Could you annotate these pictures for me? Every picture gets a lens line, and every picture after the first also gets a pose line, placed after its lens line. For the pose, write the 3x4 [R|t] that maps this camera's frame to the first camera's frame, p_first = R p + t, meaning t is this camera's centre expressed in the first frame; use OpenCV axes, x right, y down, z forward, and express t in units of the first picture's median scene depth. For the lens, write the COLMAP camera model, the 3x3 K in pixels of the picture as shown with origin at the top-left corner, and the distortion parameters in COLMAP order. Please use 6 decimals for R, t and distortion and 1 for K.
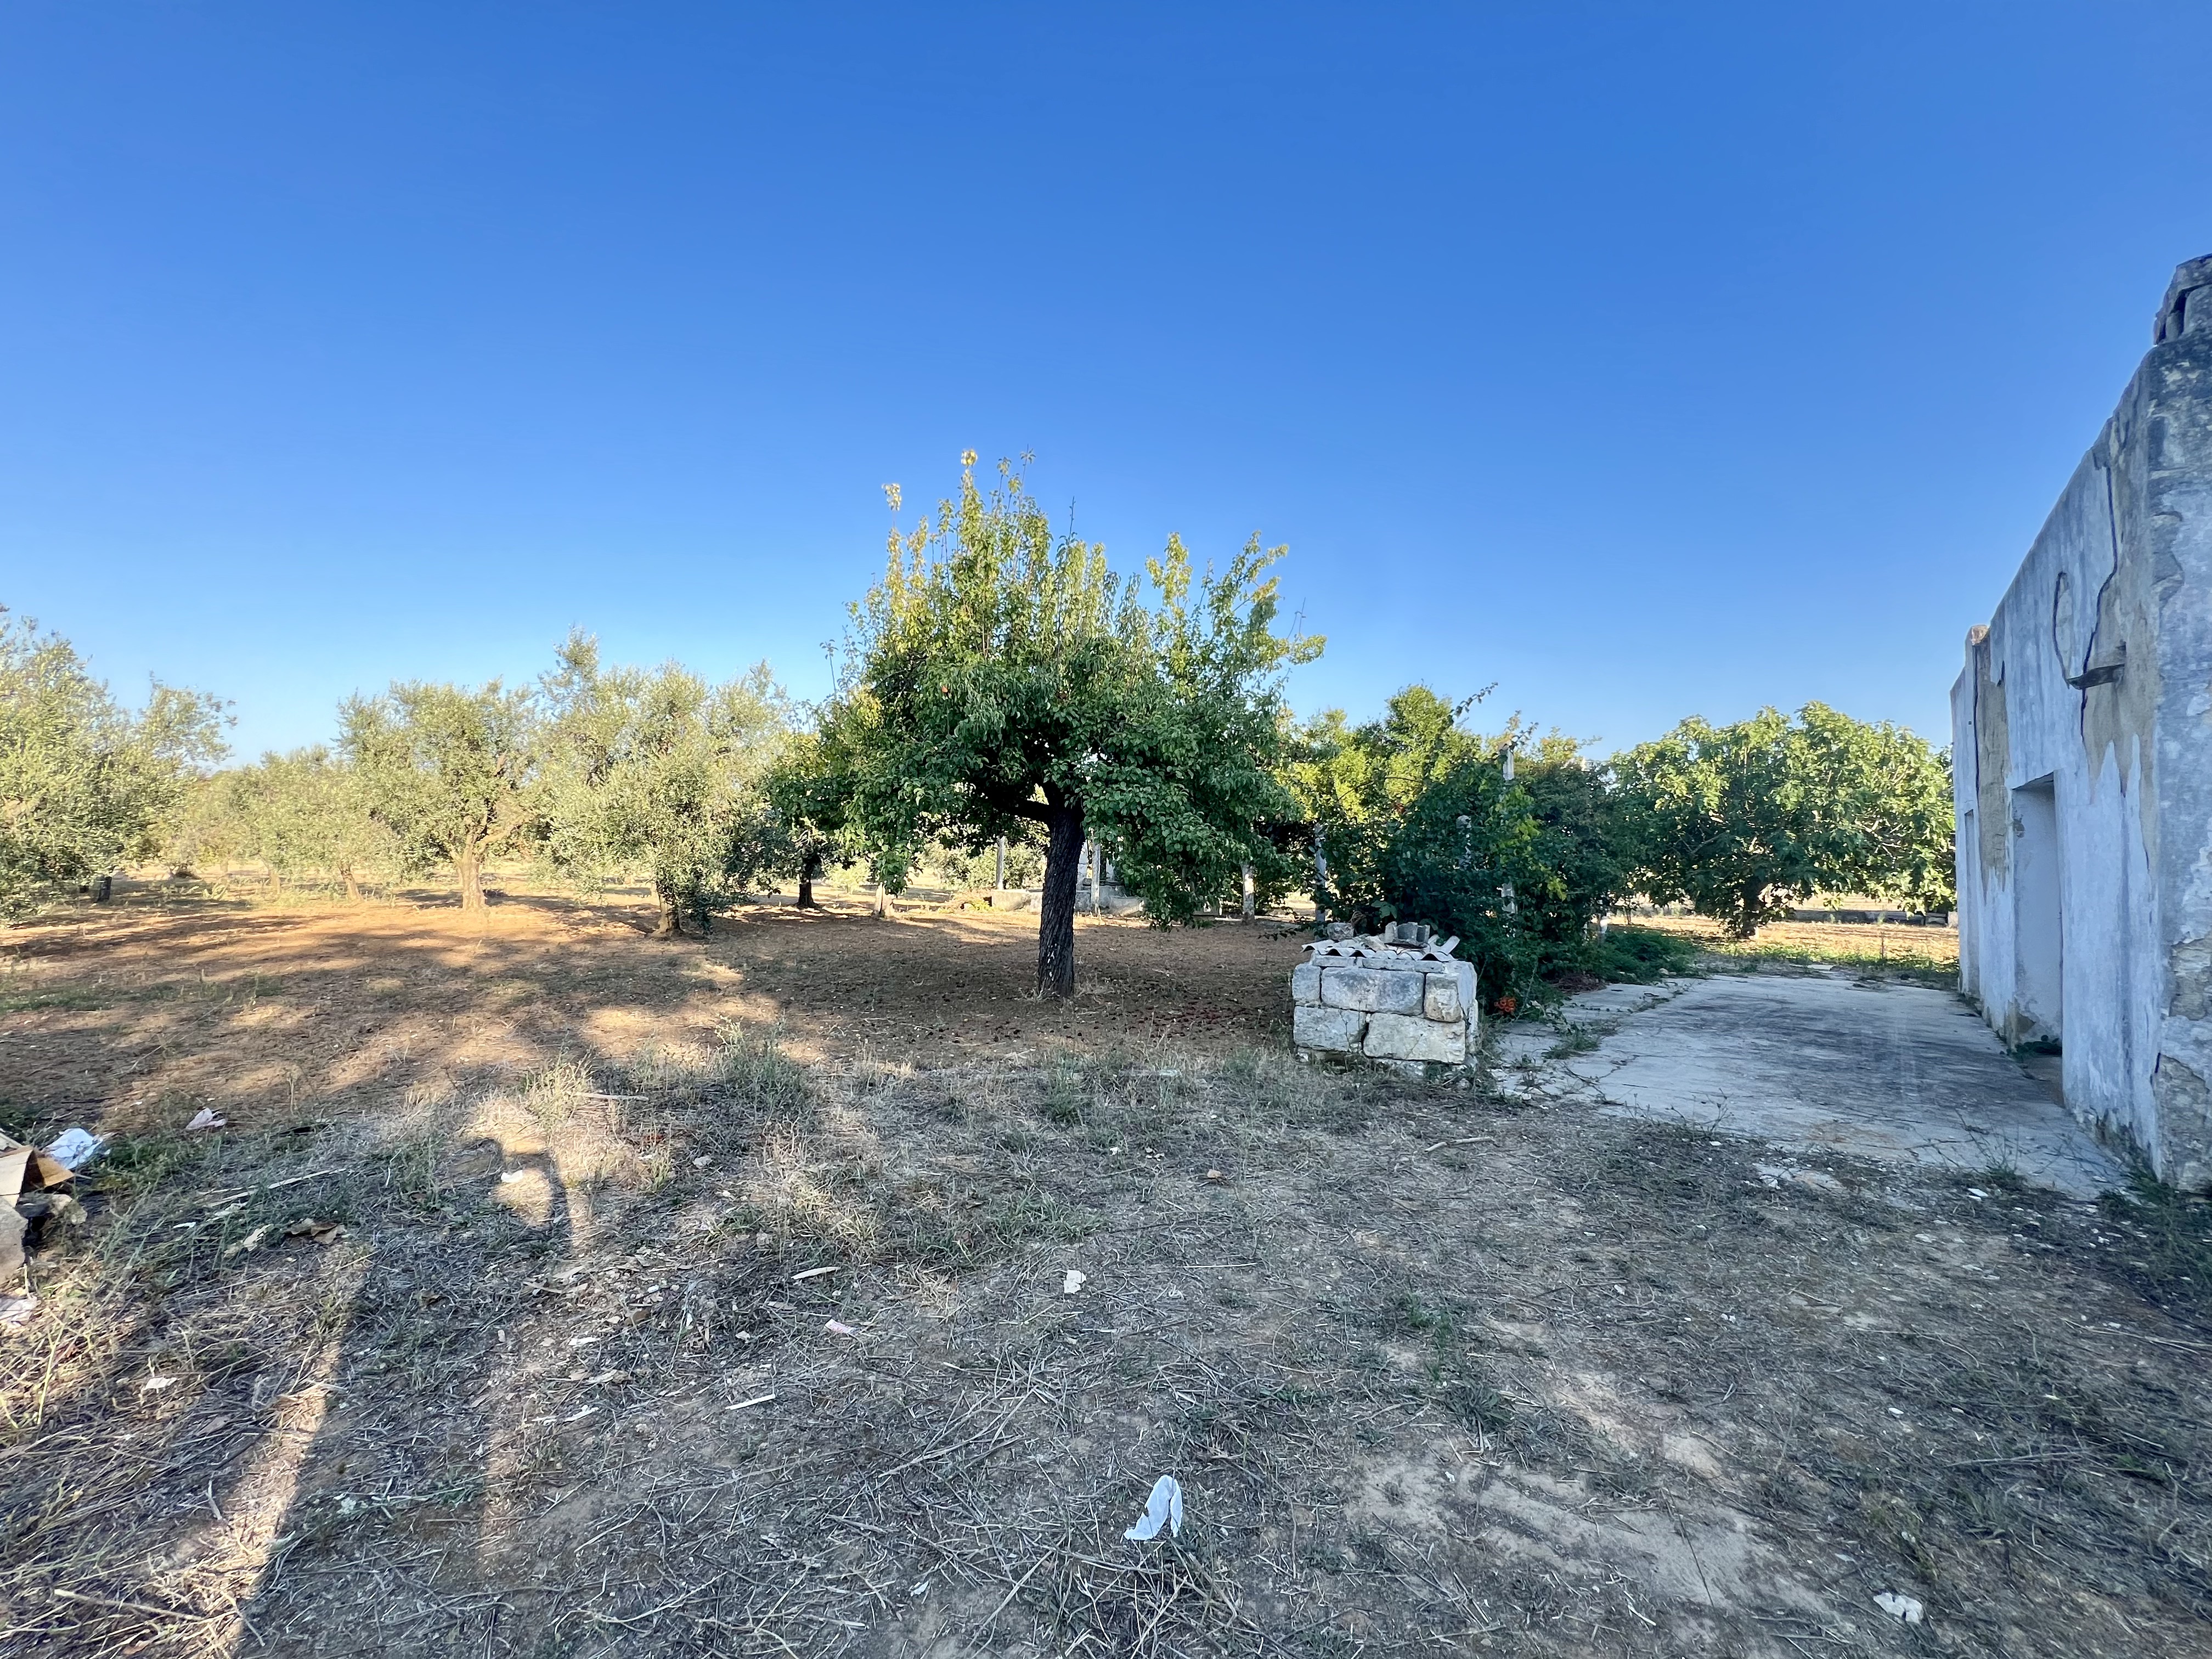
lens RADIAL K [[878.4, 0, 1103.3], [0, 878.4, 839.4], [0, 0, 1]] dist [0.000028, 0.000334]
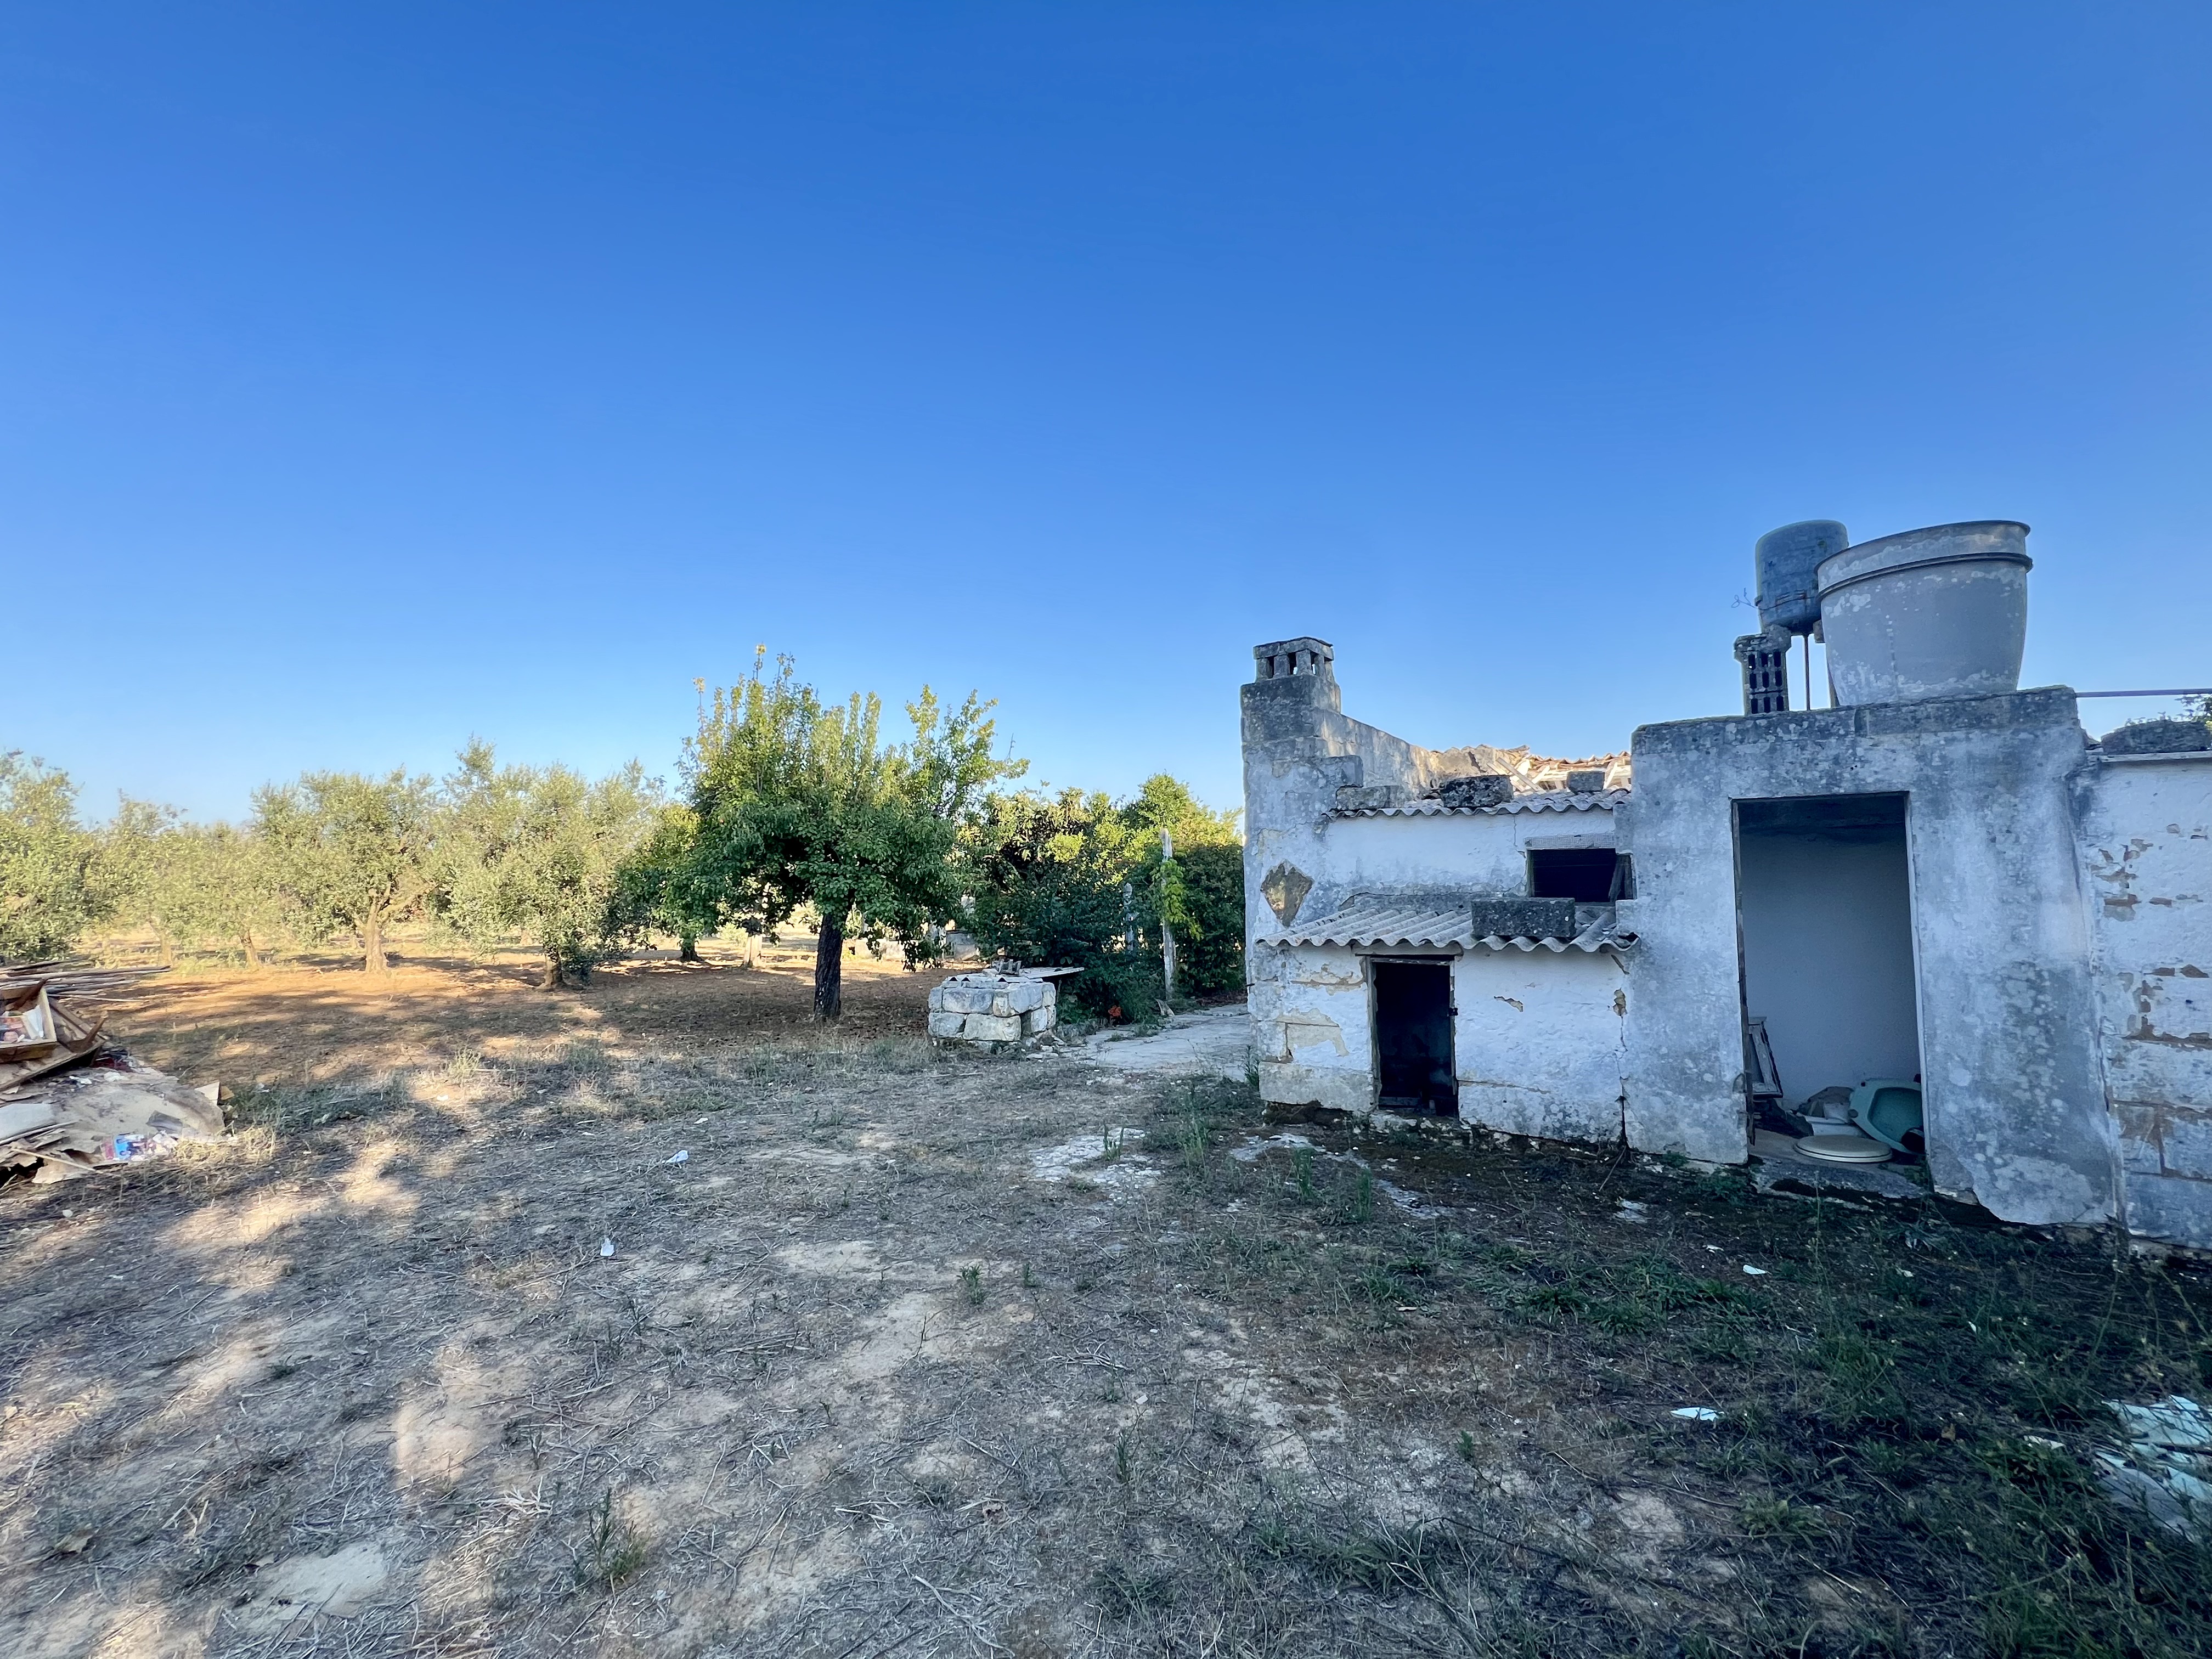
lens RADIAL K [[878.4, 0, 1102.8], [0, 878.4, 839.5], [0, 0, 1]] dist [0.000028, 0.000334]
pose [[0.996351, -0.018162, 0.083390, 0.158279], [0.022152, 0.998641, -0.047175, -0.019824], [-0.082420, 0.048850, 0.995400, -0.268836]]
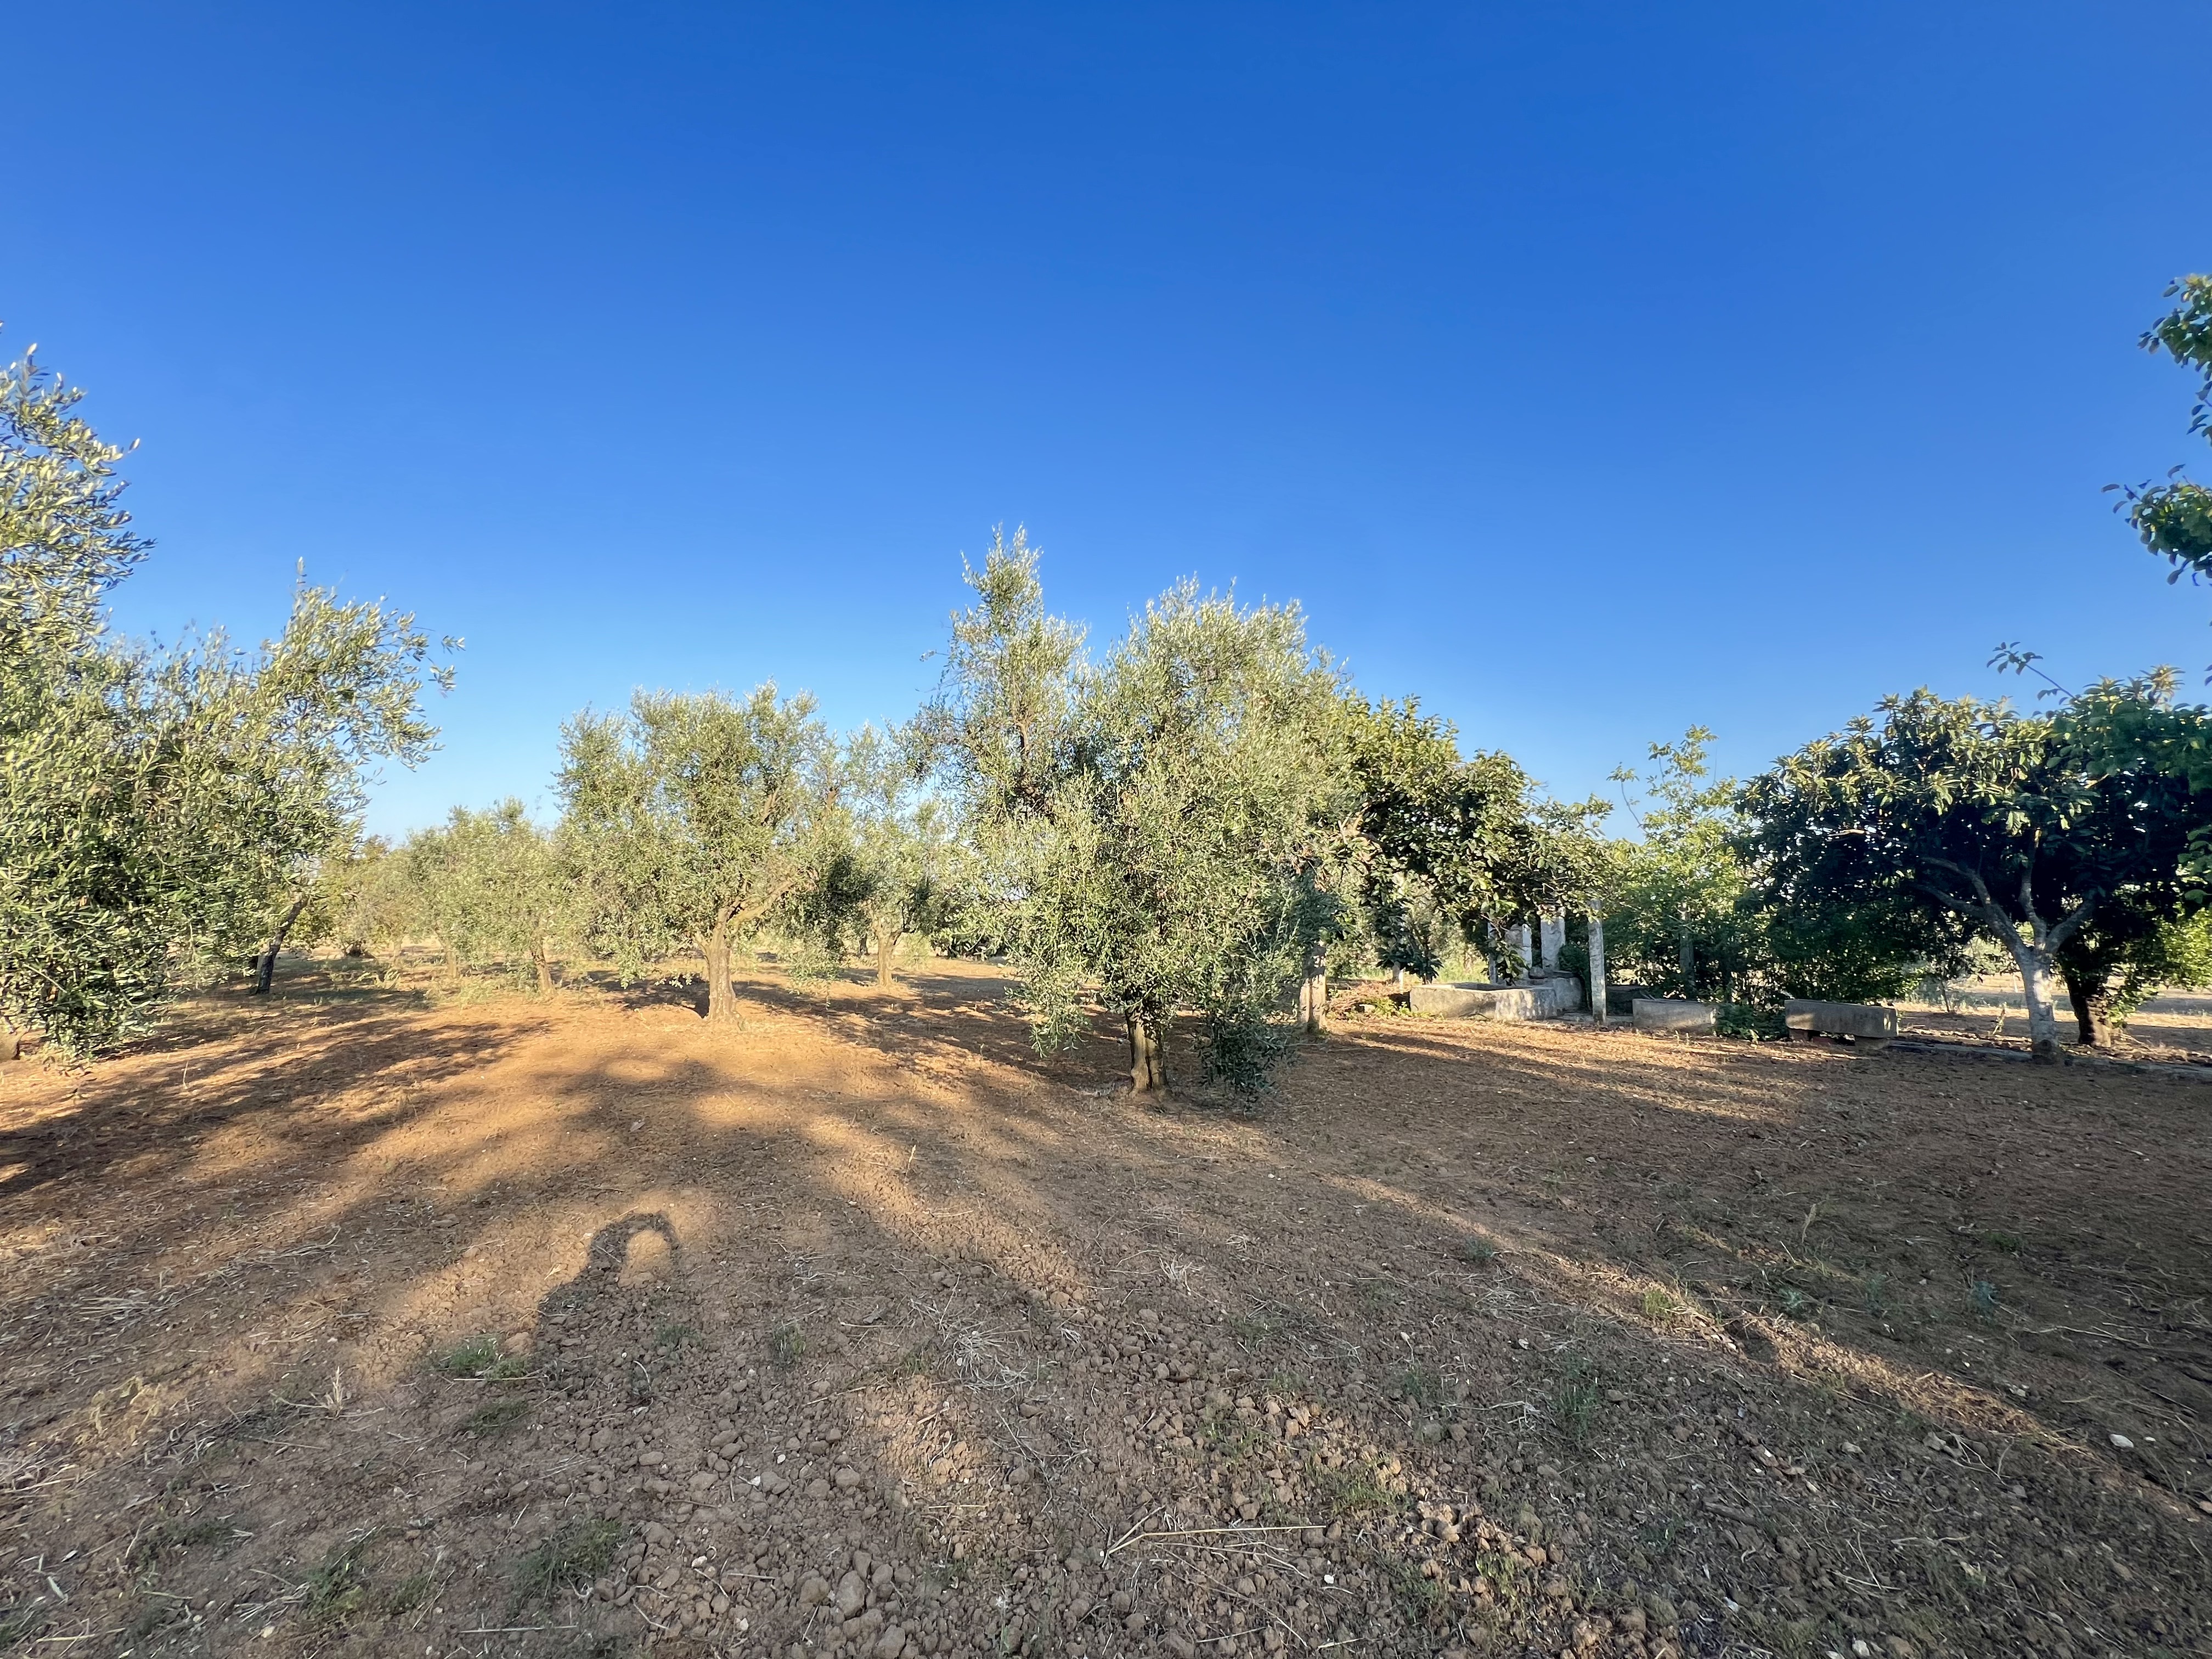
lens RADIAL K [[878.4, 0, 1106.5], [0, 878.4, 829.7], [0, 0, 1]] dist [0.000028, 0.000334]
pose [[0.994057, -0.017939, -0.107374, -0.440896], [0.008863, 0.996391, -0.084412, -0.008543], [0.108501, 0.082959, 0.990629, 0.433234]]
